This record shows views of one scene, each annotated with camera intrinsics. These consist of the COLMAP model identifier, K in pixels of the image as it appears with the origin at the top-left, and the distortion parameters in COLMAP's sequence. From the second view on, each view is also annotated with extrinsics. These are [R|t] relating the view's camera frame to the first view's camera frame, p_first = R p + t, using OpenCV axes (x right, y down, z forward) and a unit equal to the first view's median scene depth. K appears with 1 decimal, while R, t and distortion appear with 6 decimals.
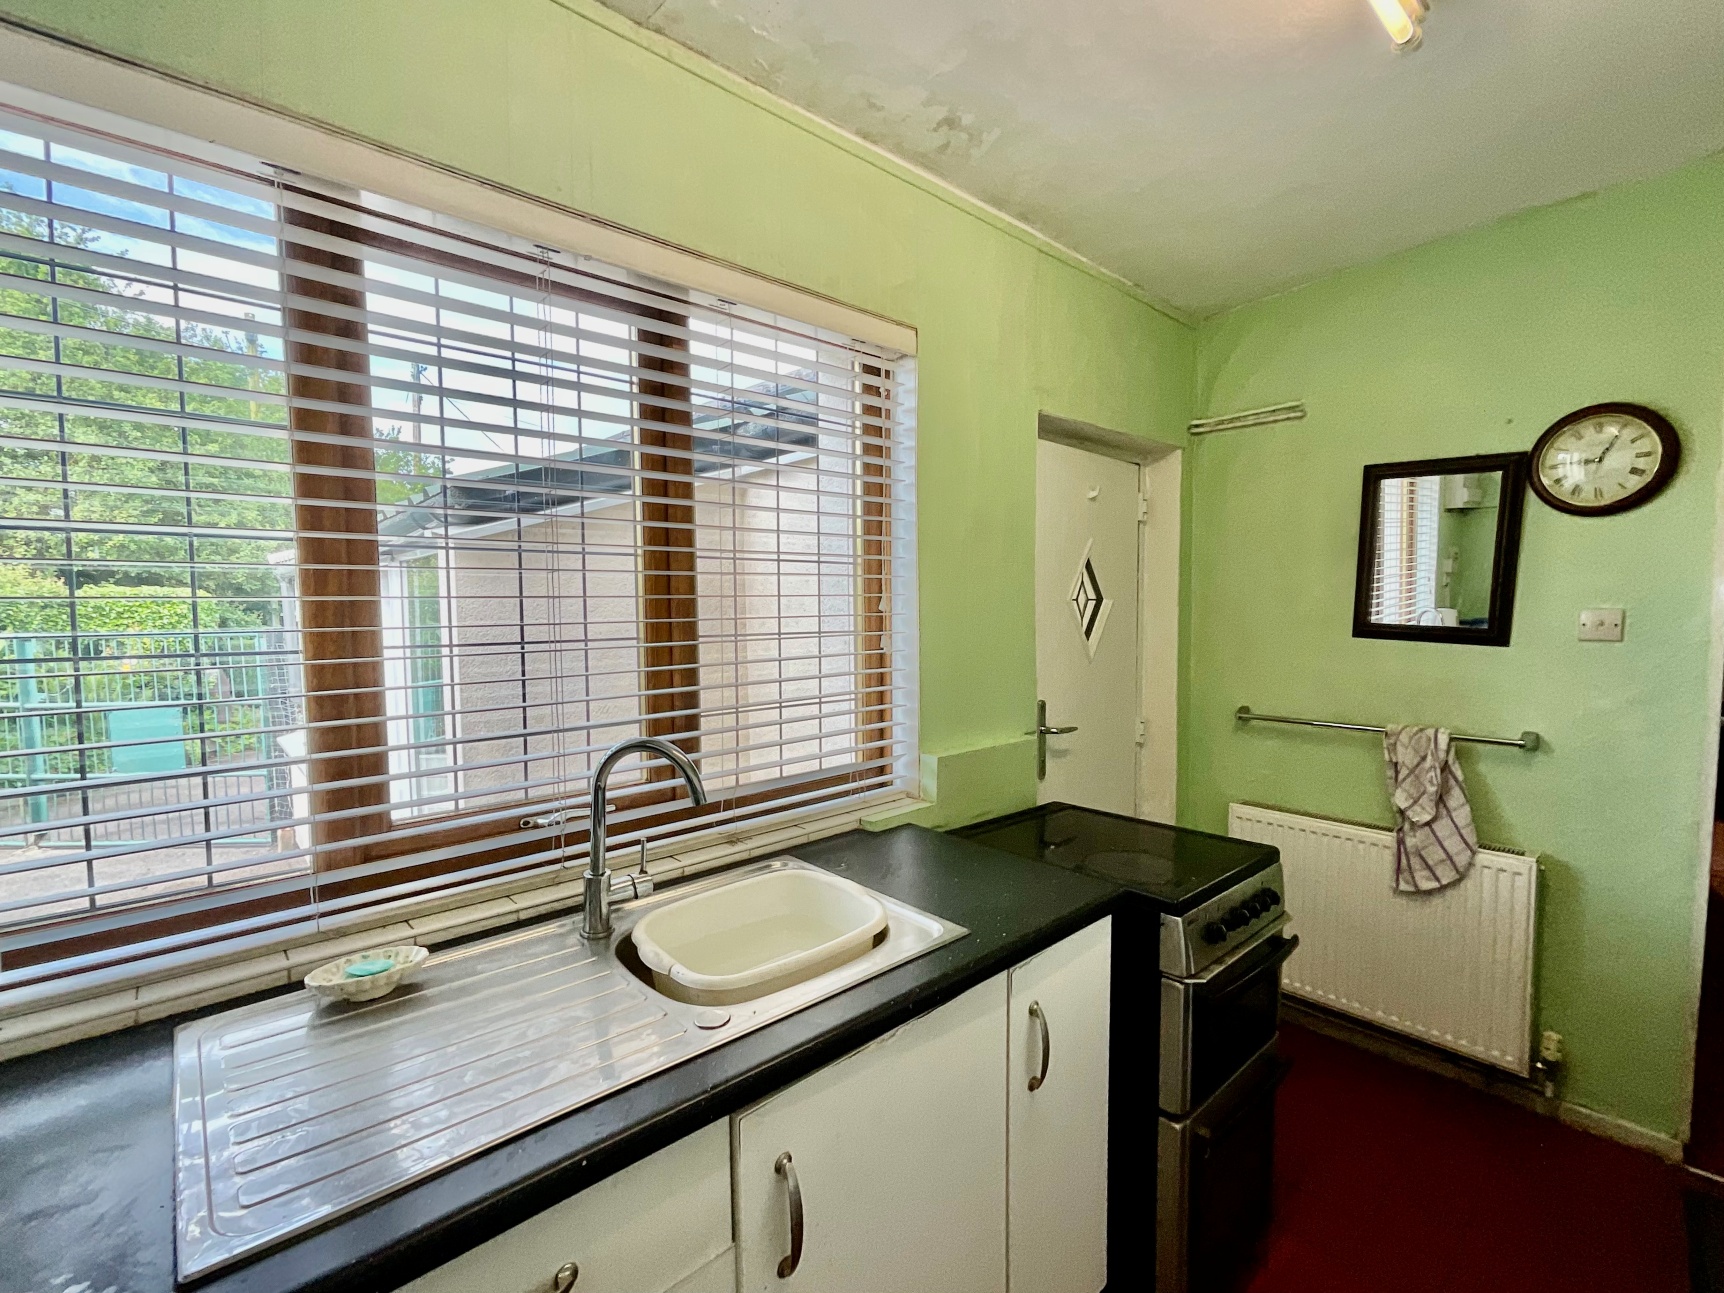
lens RADIAL K [[766.2, 0, 861.0], [0, 766.2, 648.5], [0, 0, 1]] dist [-0.003375, -0.001202]
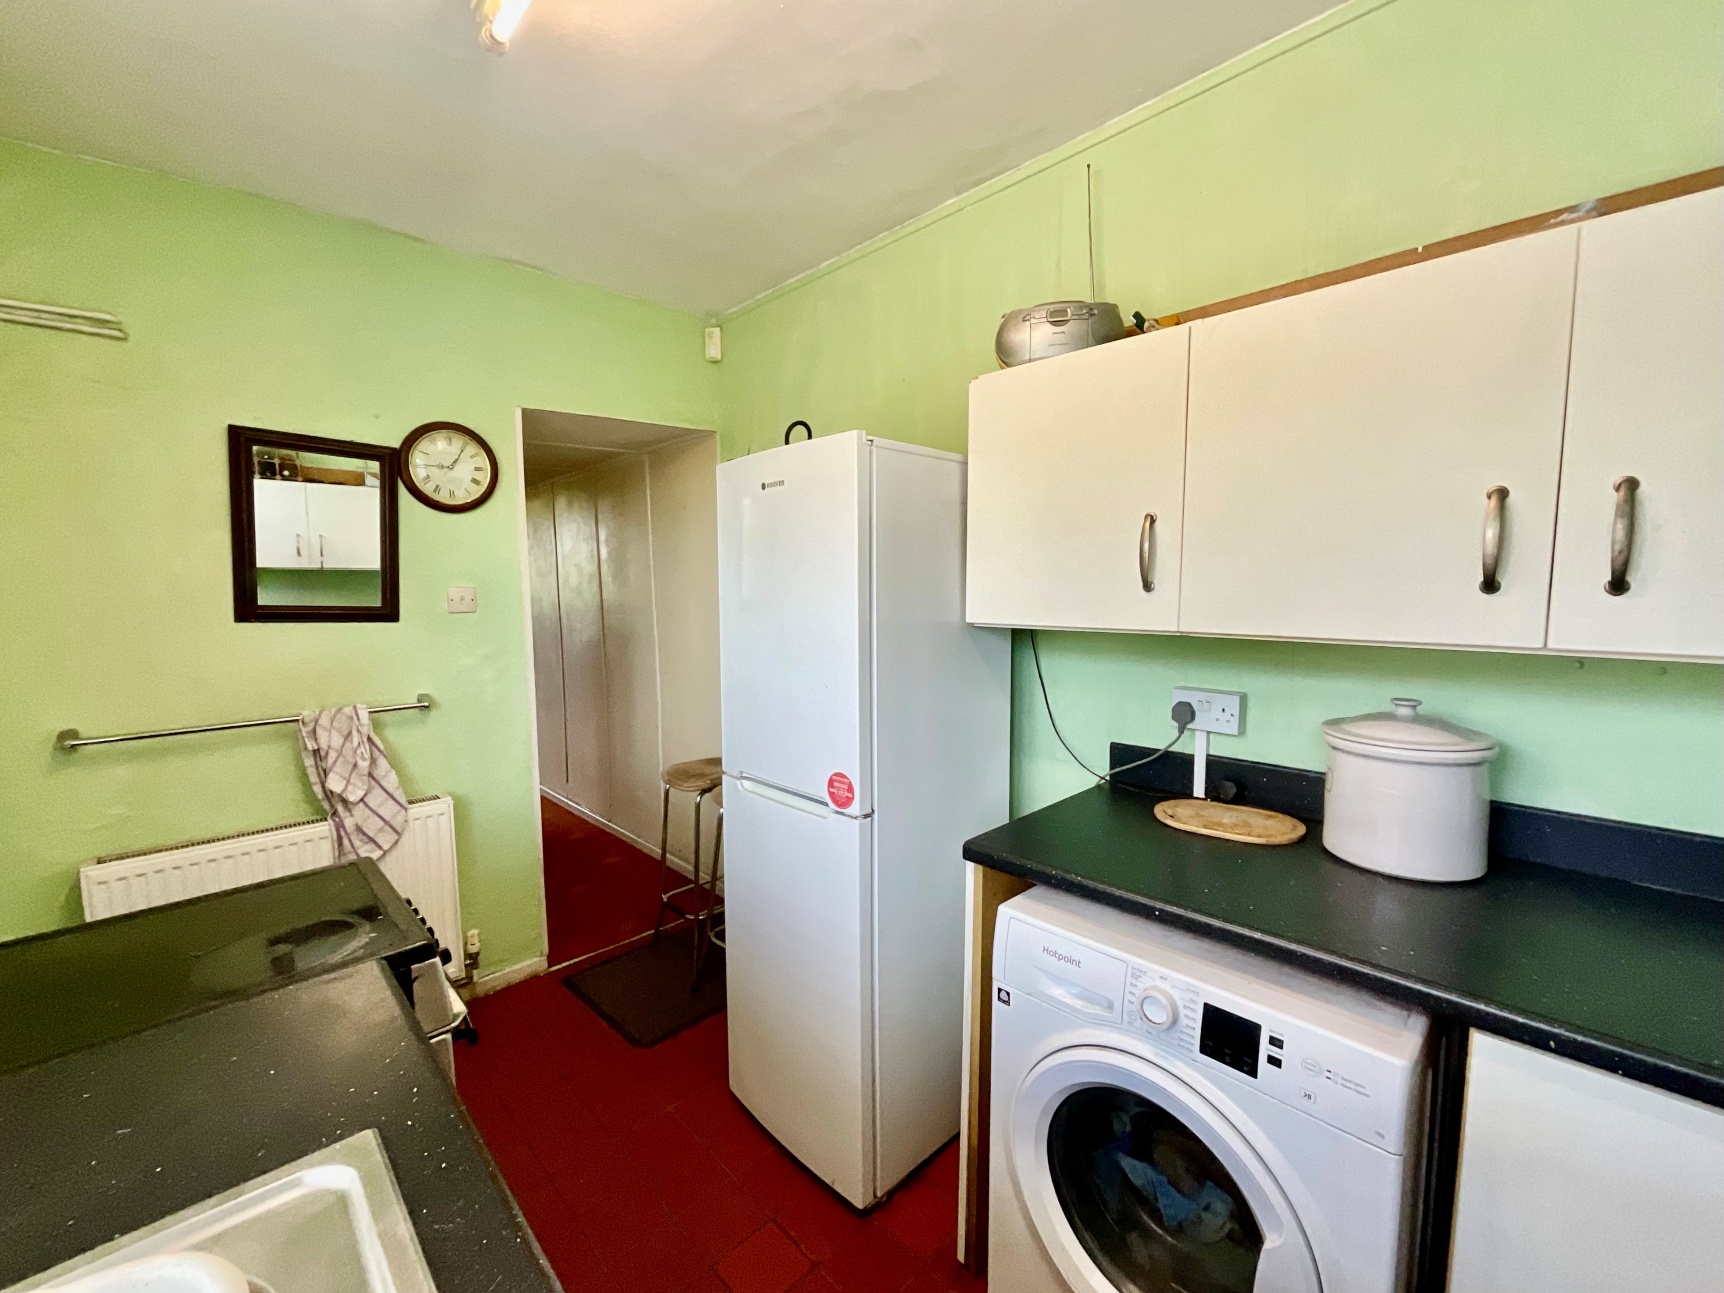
lens RADIAL K [[704.6, 0, 870.8], [0, 704.6, 647.1], [0, 0, 1]] dist [-0.001016, -0.000087]
pose [[-0.044877, -0.080146, 0.995772, -0.210580], [0.069072, 0.994142, 0.083128, -0.003374], [-0.996602, 0.072511, -0.039078, 0.351650]]
